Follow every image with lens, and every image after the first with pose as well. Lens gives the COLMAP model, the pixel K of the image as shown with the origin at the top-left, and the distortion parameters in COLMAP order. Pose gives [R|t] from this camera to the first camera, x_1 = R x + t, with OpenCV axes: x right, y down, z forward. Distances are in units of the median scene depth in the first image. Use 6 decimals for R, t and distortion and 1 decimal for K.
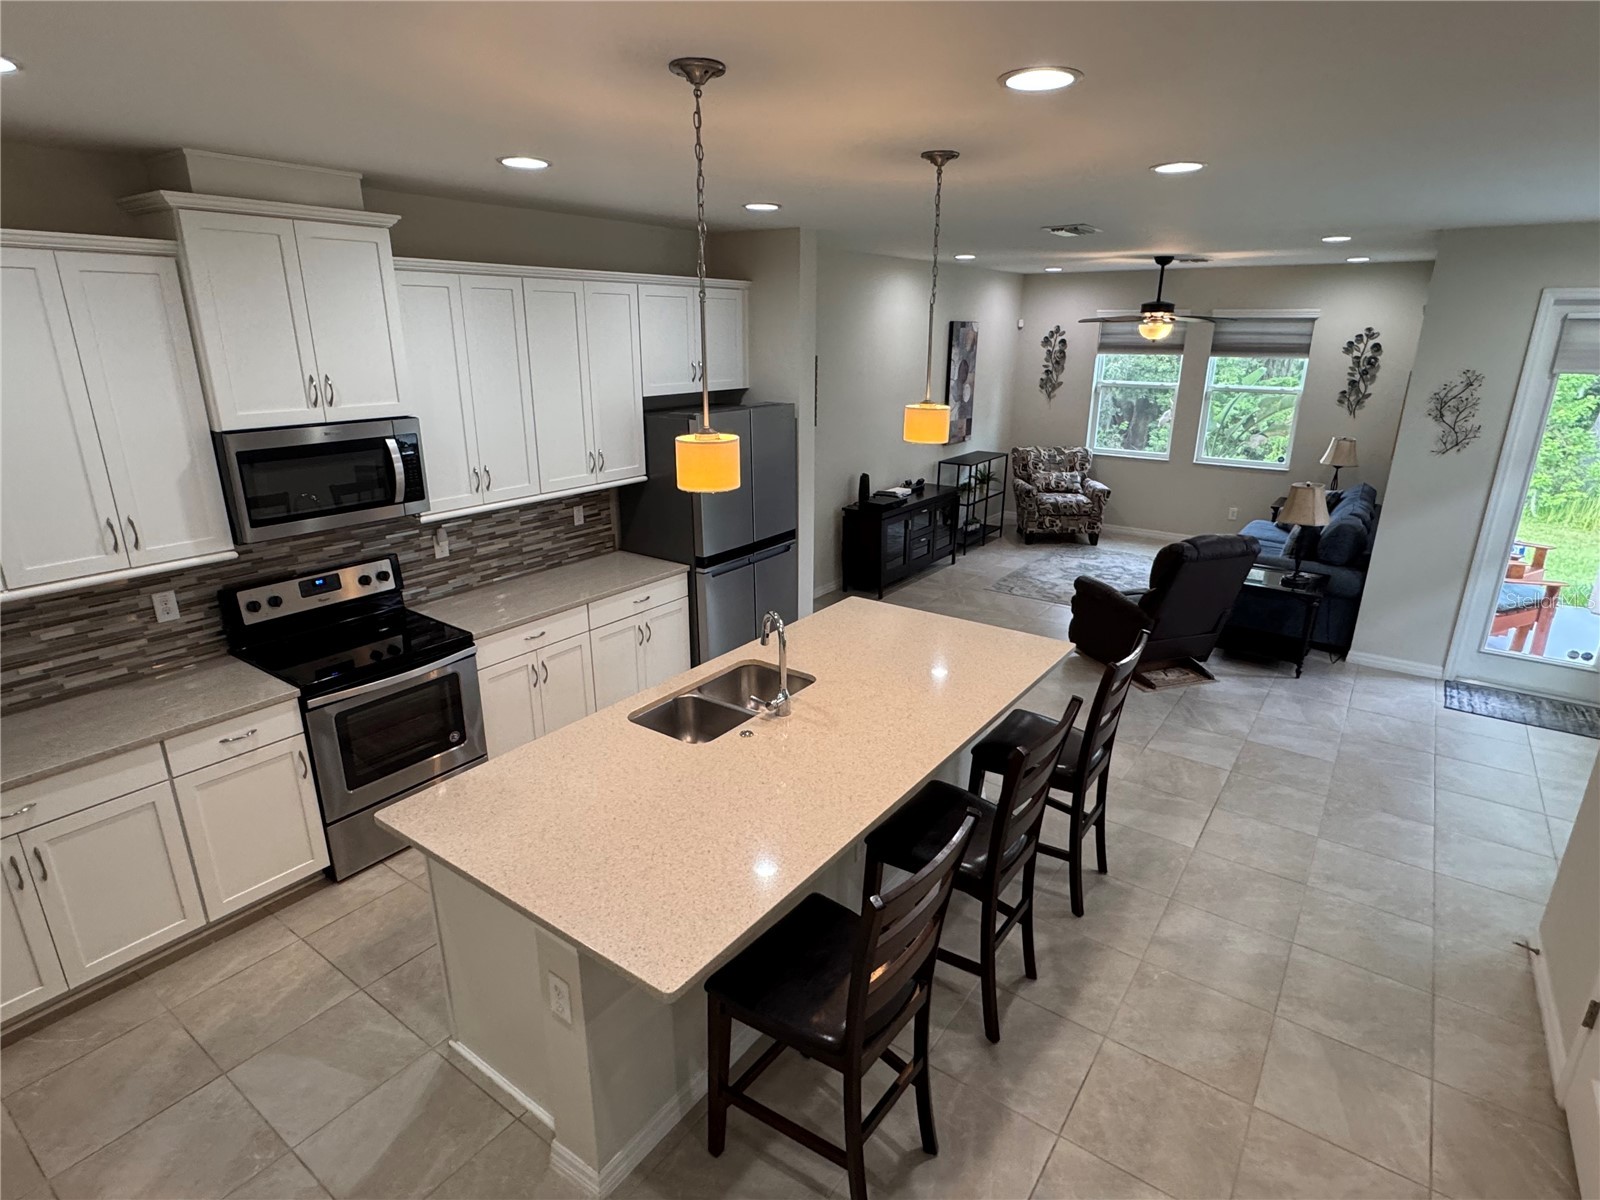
lens RADIAL K [[844.1, 0, 796.7], [0, 844.1, 602.8], [0, 0, 1]] dist [-0.002910, 0.000636]
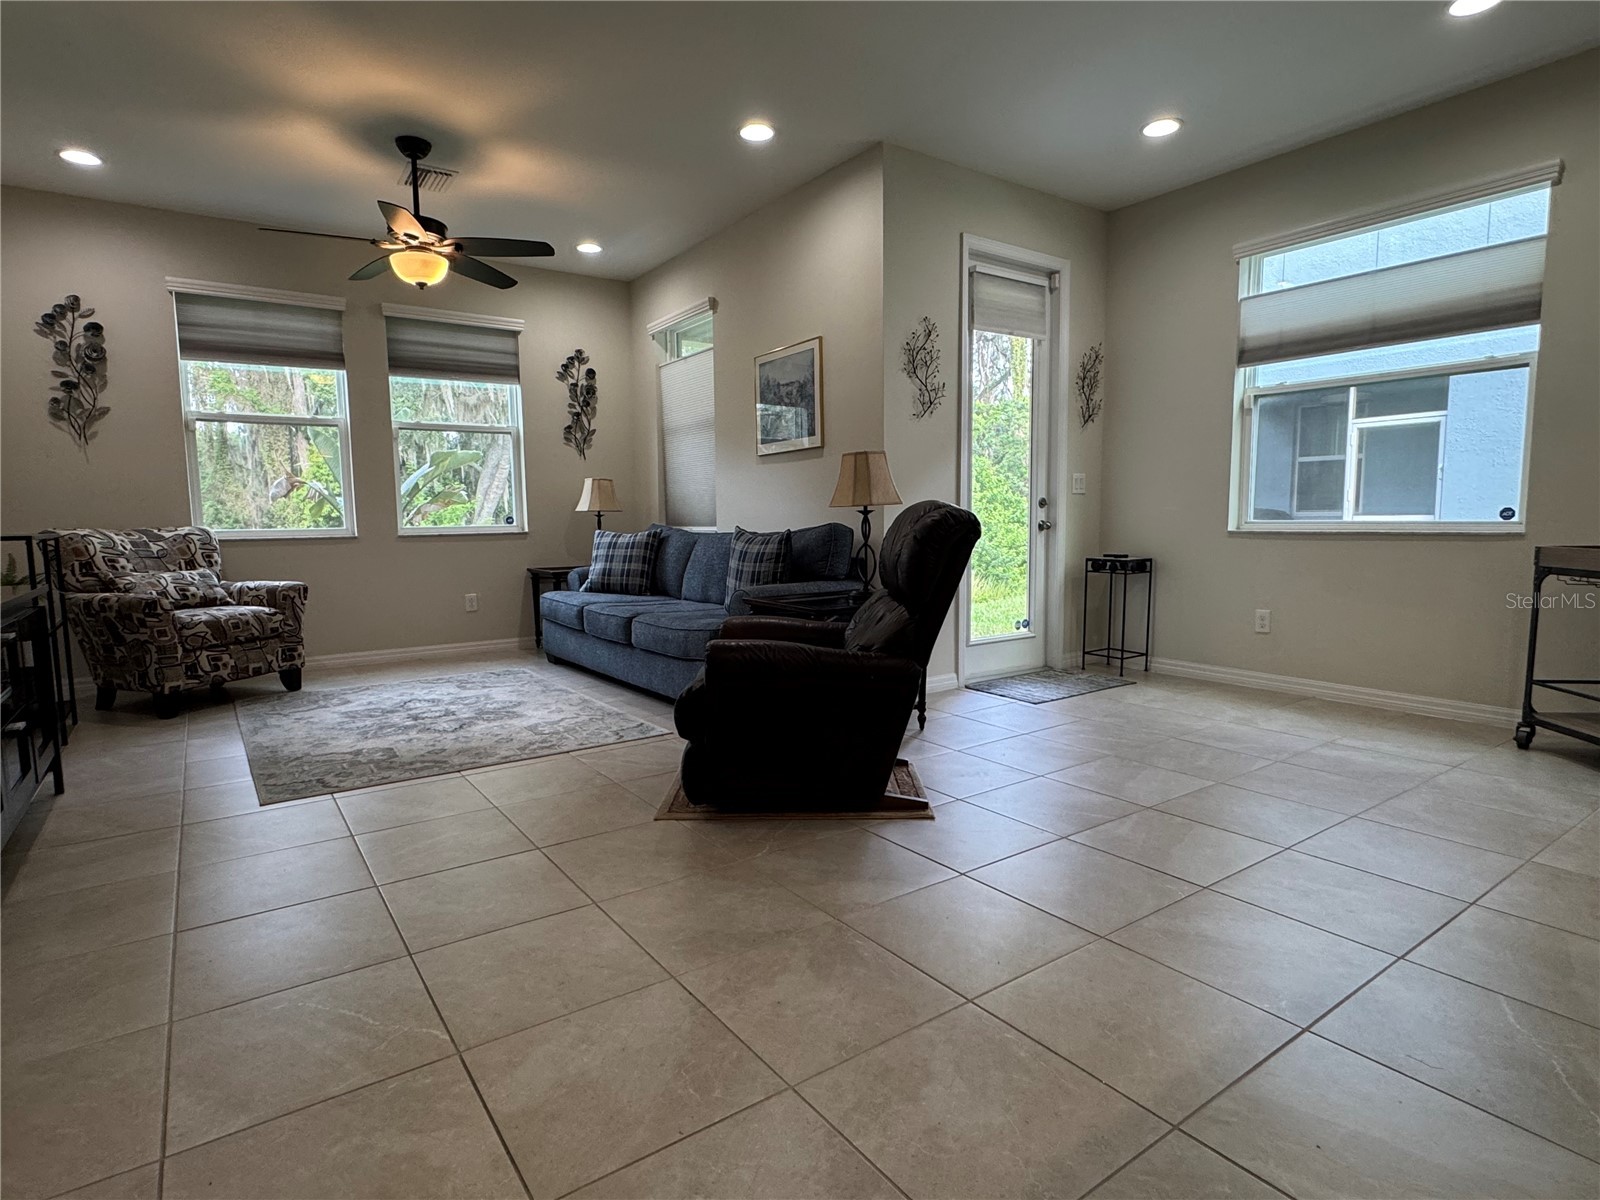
lens RADIAL K [[844.1, 0, 793.4], [0, 844.1, 602.3], [0, 0, 1]] dist [-0.002910, 0.000636]
pose [[0.324752, -0.105993, 0.939841, -0.080152], [0.306467, 0.951880, 0.001454, -0.047921], [-0.894770, 0.287558, 0.341608, 0.971981]]
